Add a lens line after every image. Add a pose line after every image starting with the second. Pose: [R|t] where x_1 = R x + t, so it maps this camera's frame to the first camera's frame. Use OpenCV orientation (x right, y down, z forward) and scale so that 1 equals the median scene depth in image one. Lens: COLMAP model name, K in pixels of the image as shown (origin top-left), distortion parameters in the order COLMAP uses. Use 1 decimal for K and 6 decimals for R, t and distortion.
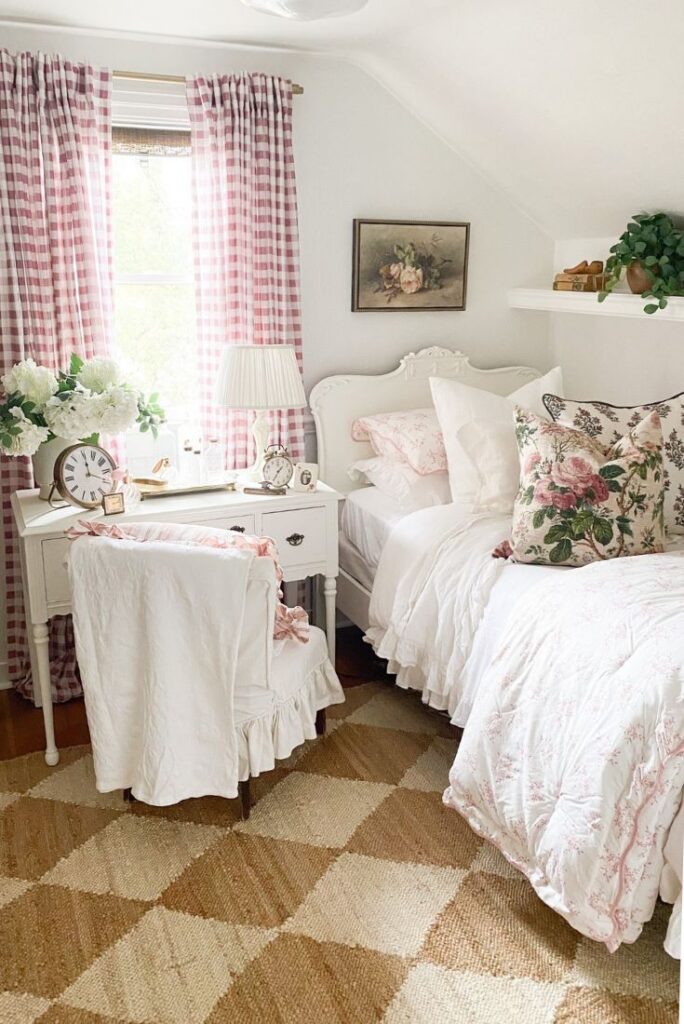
lens RADIAL K [[881.2, 0, 348.5], [0, 881.2, 471.7], [0, 0, 1]] dist [0.137013, -0.366765]
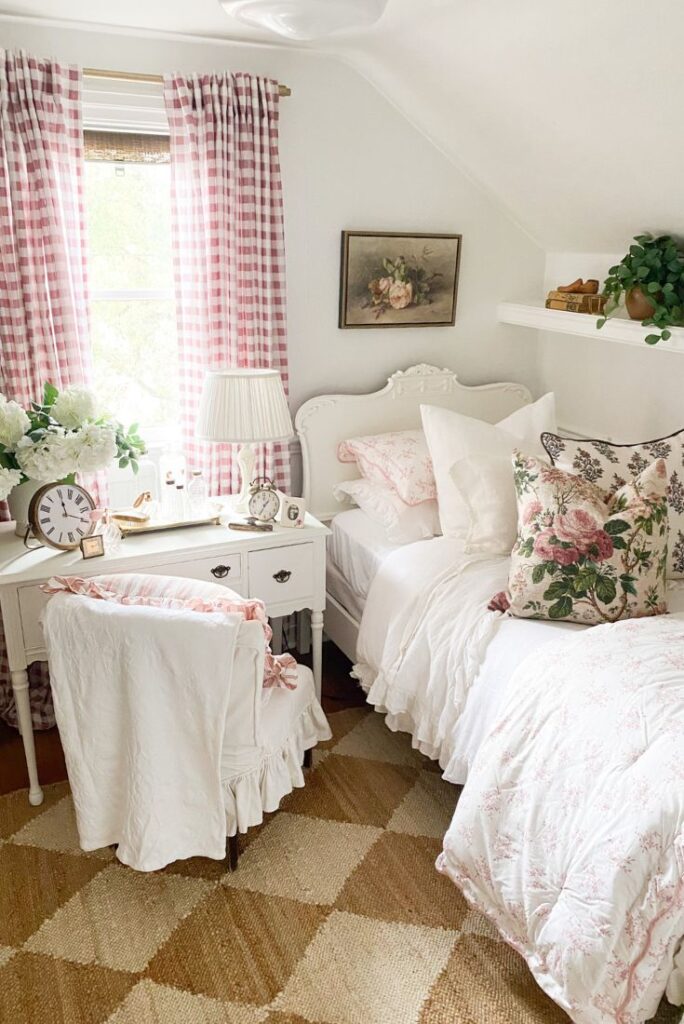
lens RADIAL K [[807.9, 0, 342.0], [0, 807.9, 512.0], [0, 0, 1]] dist [0.074735, -0.149364]
pose [[0.999619, 0.006330, 0.026865, -0.018741], [-0.009003, 0.994888, 0.100578, -0.085039], [-0.026091, -0.100782, 0.994566, 0.118850]]
